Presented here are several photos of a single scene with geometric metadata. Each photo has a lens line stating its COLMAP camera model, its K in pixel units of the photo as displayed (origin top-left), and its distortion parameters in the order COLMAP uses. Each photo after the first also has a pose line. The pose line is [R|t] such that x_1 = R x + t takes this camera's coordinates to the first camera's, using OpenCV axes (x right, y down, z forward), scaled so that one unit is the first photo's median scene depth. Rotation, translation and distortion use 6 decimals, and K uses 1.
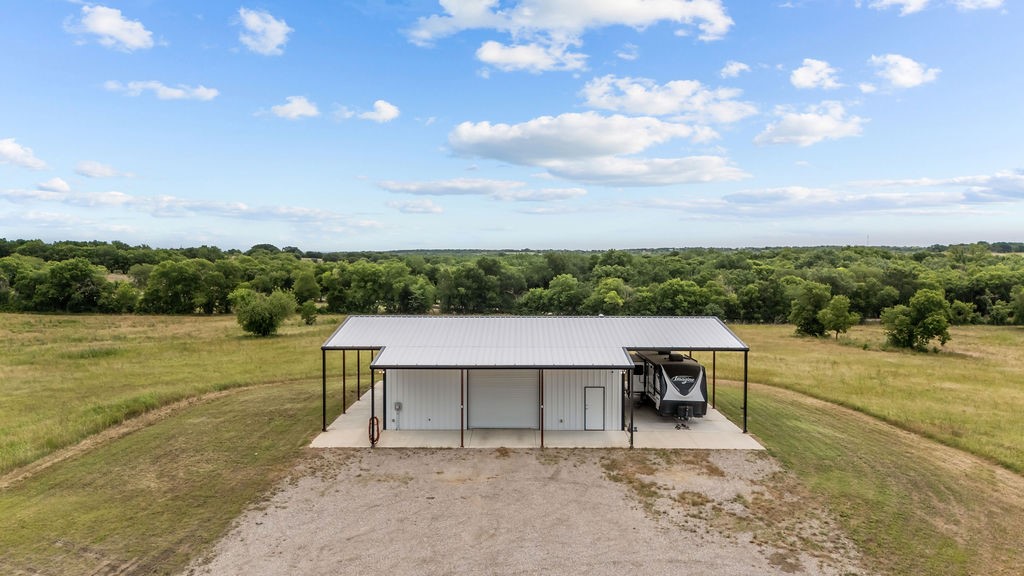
lens RADIAL K [[752.5, 0, 513.1], [0, 752.5, 291.1], [0, 0, 1]] dist [0.079236, -0.099297]
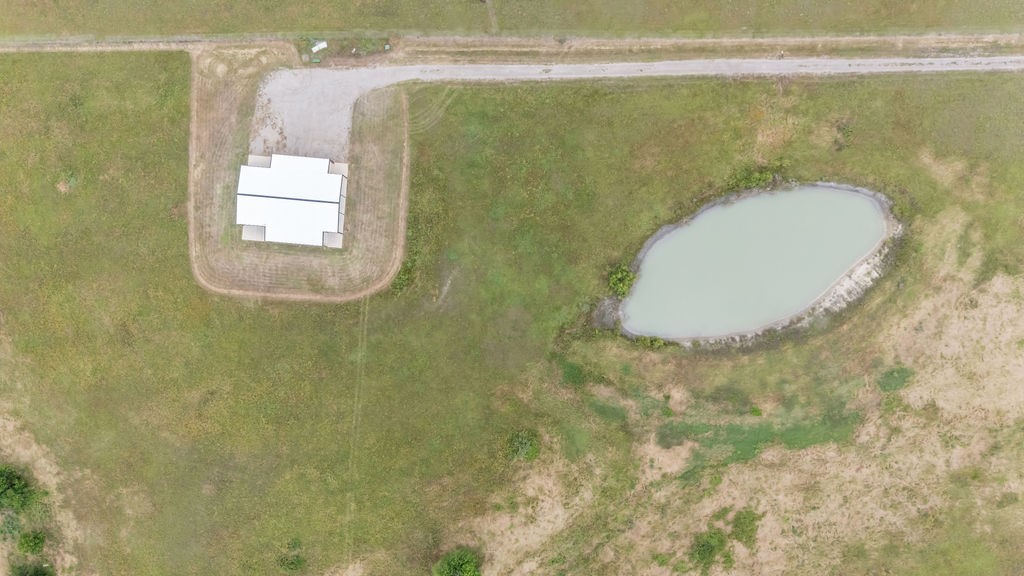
lens RADIAL K [[761.1, 0, 515.8], [0, 761.1, 286.7], [0, 0, 1]] dist [0.025516, -0.010003]
pose [[-0.997207, -0.074071, -0.009564, -1.166953], [-0.005843, -0.050283, 0.998718, -4.010403], [-0.074457, 0.995984, 0.049710, 1.285052]]
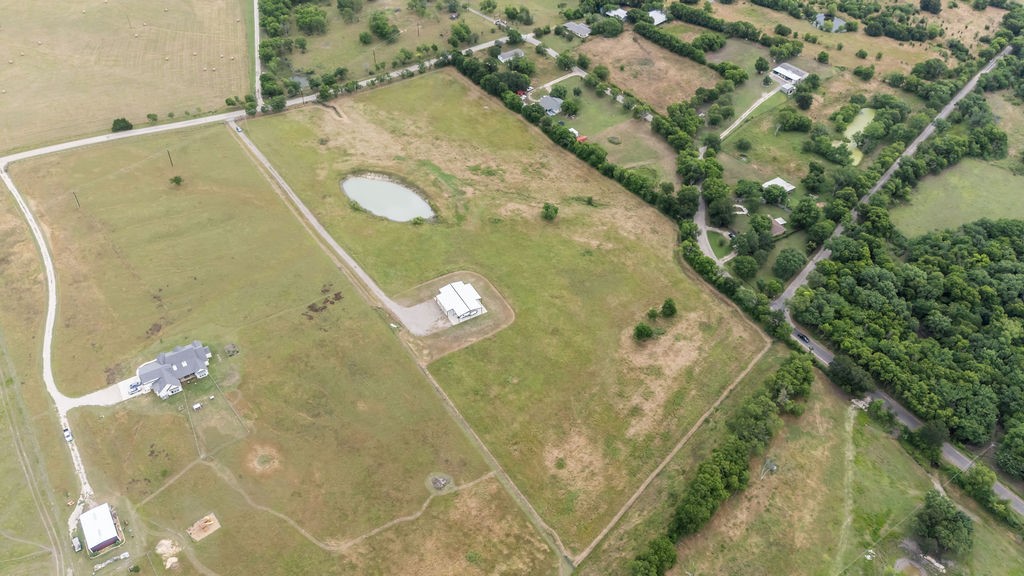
lens RADIAL K [[752.5, 0, 513.1], [0, 752.5, 291.1], [0, 0, 1]] dist [0.079236, -0.099297]
pose [[0.509179, 0.595467, -0.621414, 5.955987], [-0.055666, 0.743293, 0.666646, -6.100712], [0.858858, -0.304851, 0.411617, -2.053994]]
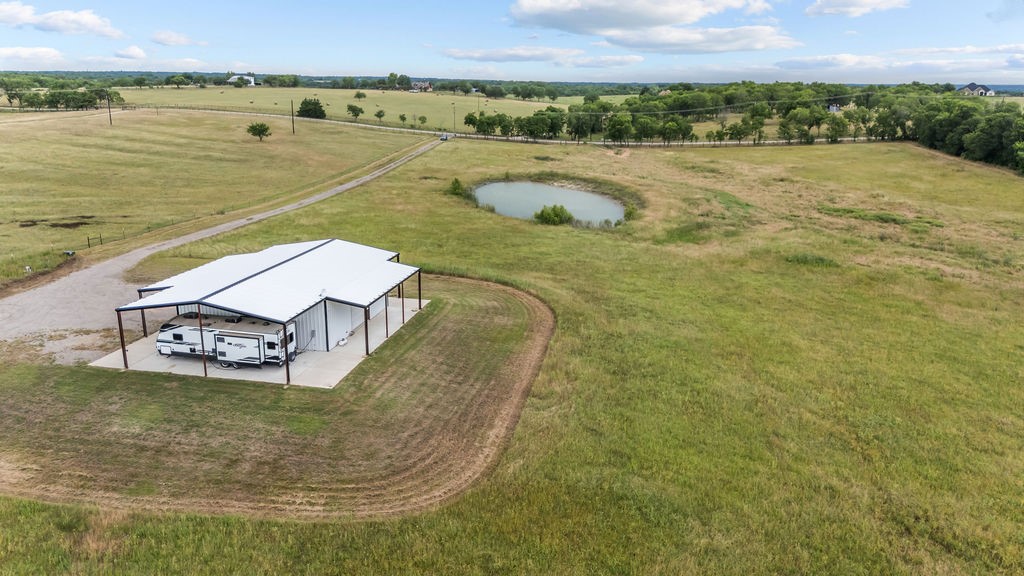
lens RADIAL K [[752.5, 0, 513.1], [0, 752.5, 291.1], [0, 0, 1]] dist [0.079236, -0.099297]
pose [[-0.194058, 0.260613, -0.945739, 1.396450], [-0.061442, 0.958944, 0.276859, -0.363779], [0.979064, 0.111835, -0.170079, 1.843547]]
